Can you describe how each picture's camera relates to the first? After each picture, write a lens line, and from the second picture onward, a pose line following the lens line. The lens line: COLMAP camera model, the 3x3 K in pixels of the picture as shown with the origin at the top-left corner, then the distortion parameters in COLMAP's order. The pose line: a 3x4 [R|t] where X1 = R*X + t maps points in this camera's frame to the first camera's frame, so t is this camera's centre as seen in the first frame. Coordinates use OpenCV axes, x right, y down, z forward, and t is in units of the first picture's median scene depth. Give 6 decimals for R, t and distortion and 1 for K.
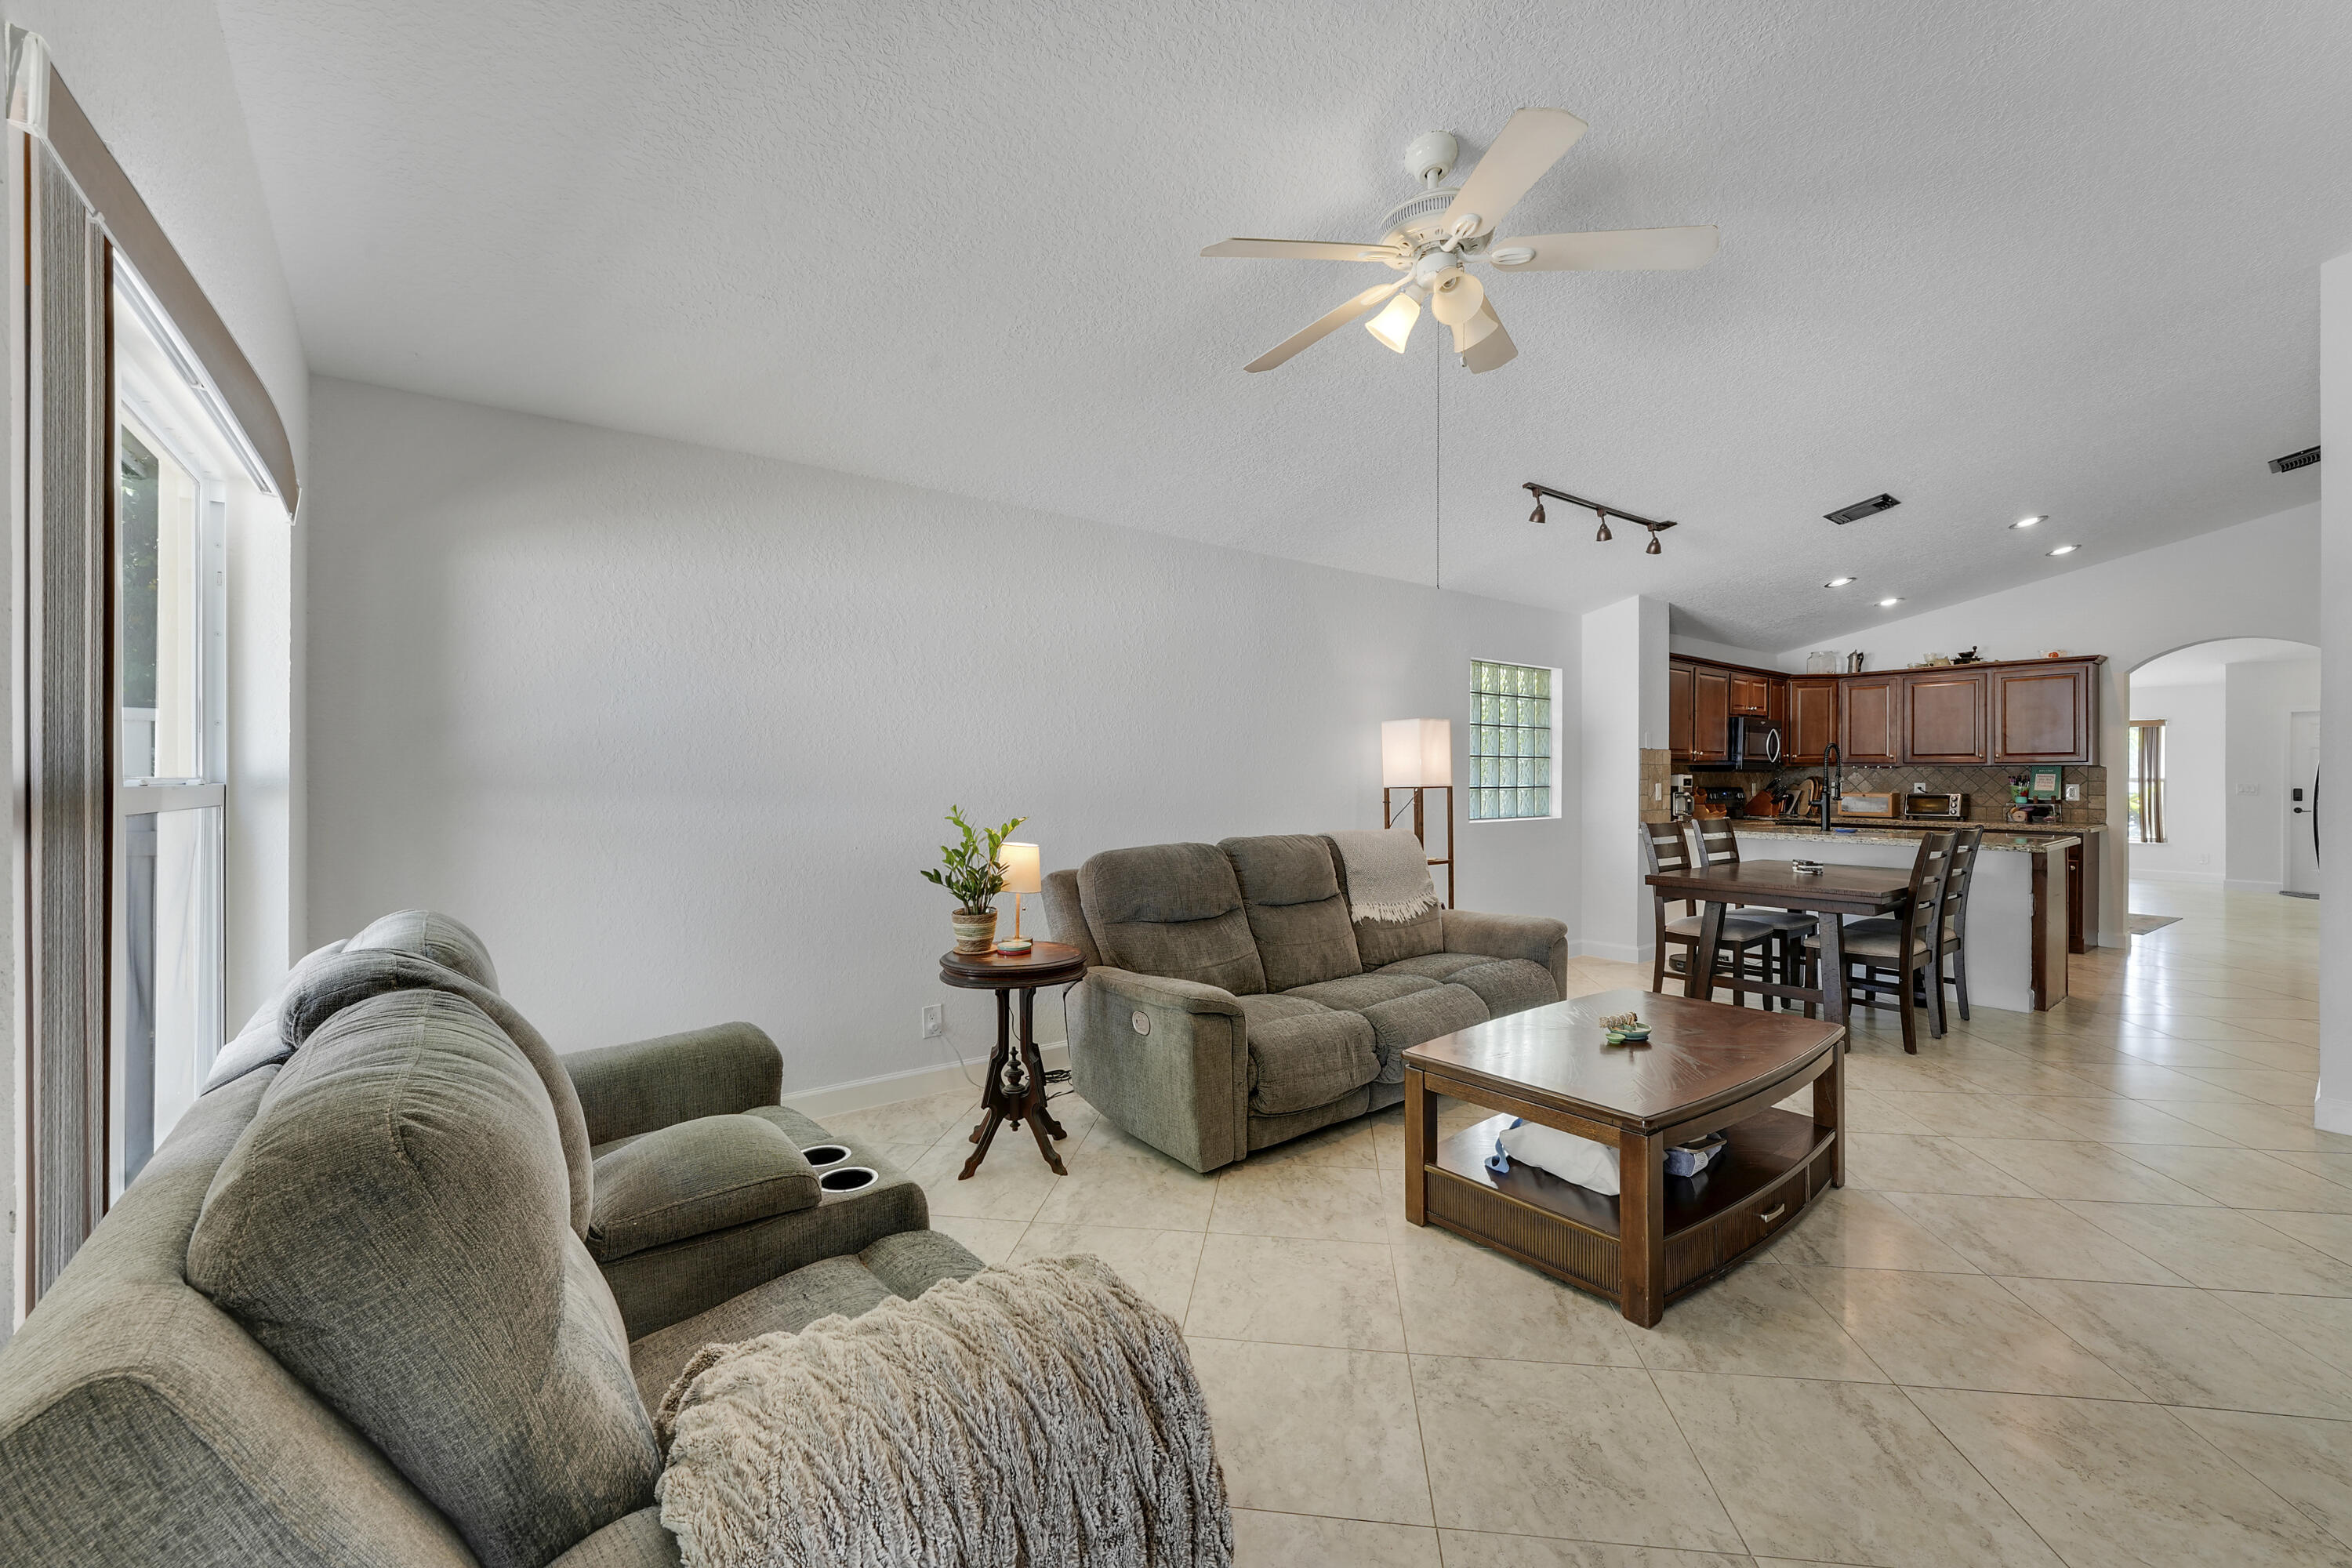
lens RADIAL K [[968.6, 0, 1183.7], [0, 968.6, 778.8], [0, 0, 1]] dist [-0.022213, 0.001185]
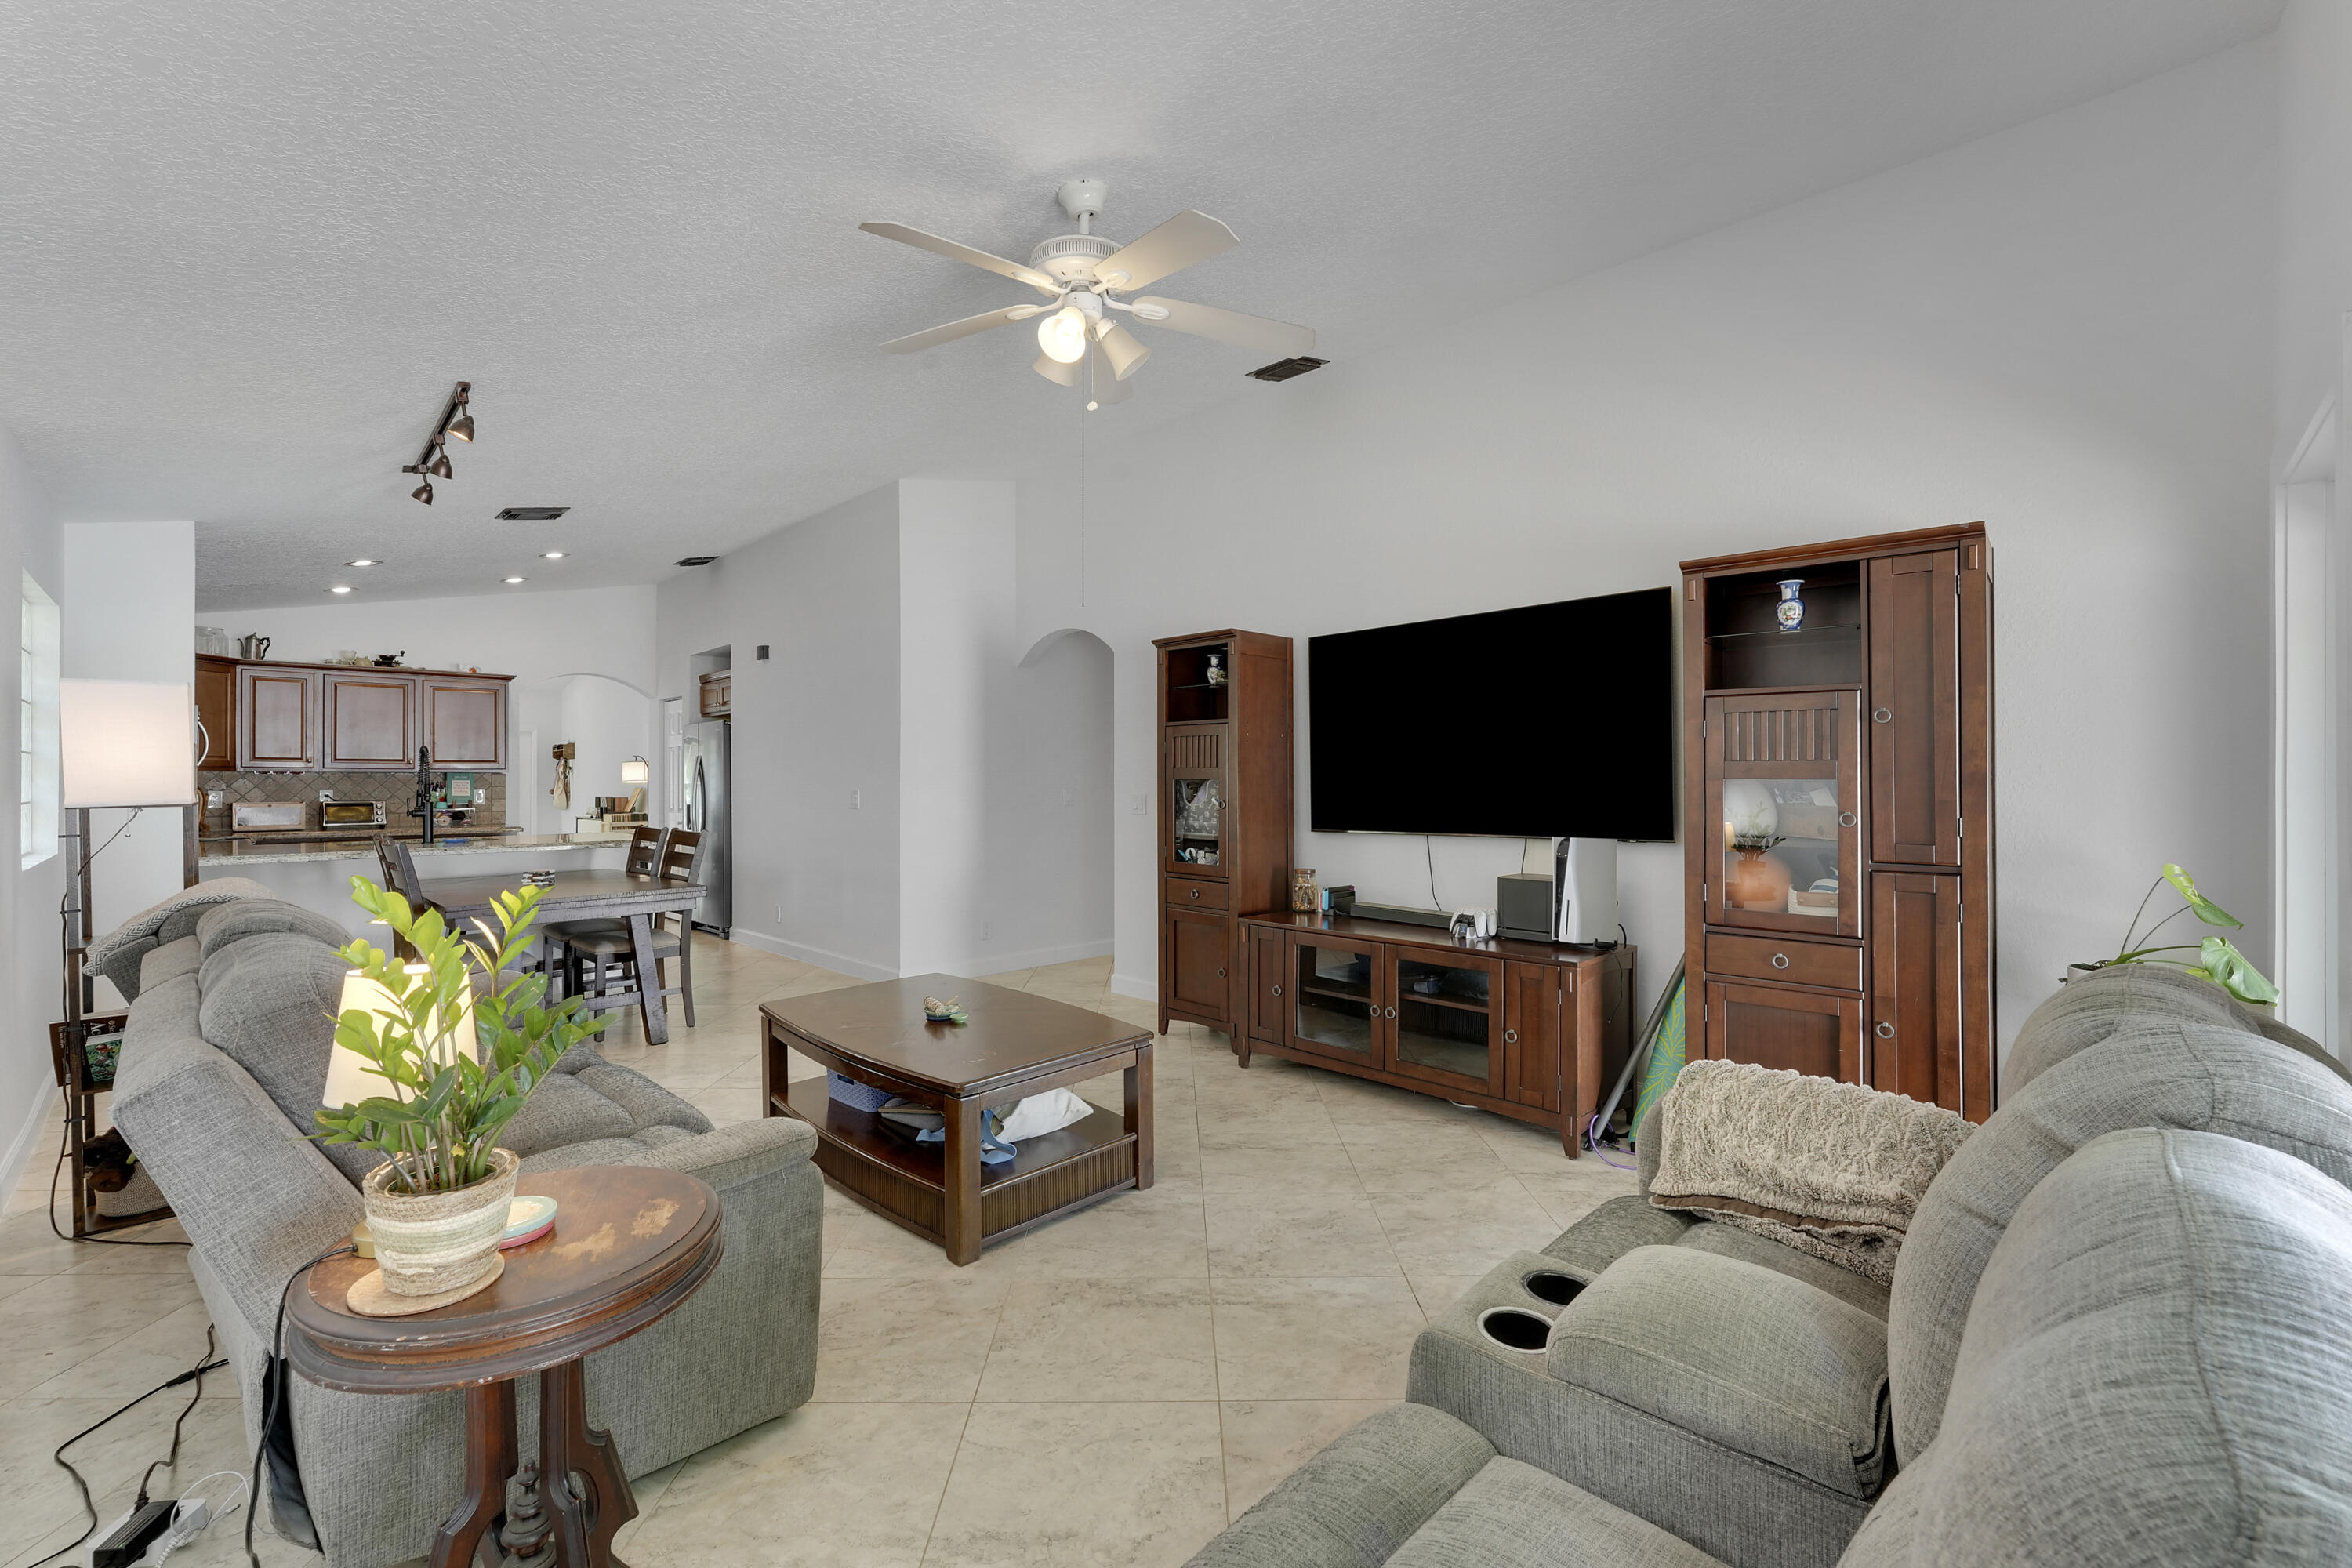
lens RADIAL K [[968.6, 0, 1183.7], [0, 968.6, 778.8], [0, 0, 1]] dist [-0.022213, 0.001185]
pose [[-0.142648, -0.001202, 0.989773, -0.265613], [0.005199, 0.999985, 0.001964, -0.004188], [-0.989760, 0.005426, -0.142640, 0.342444]]
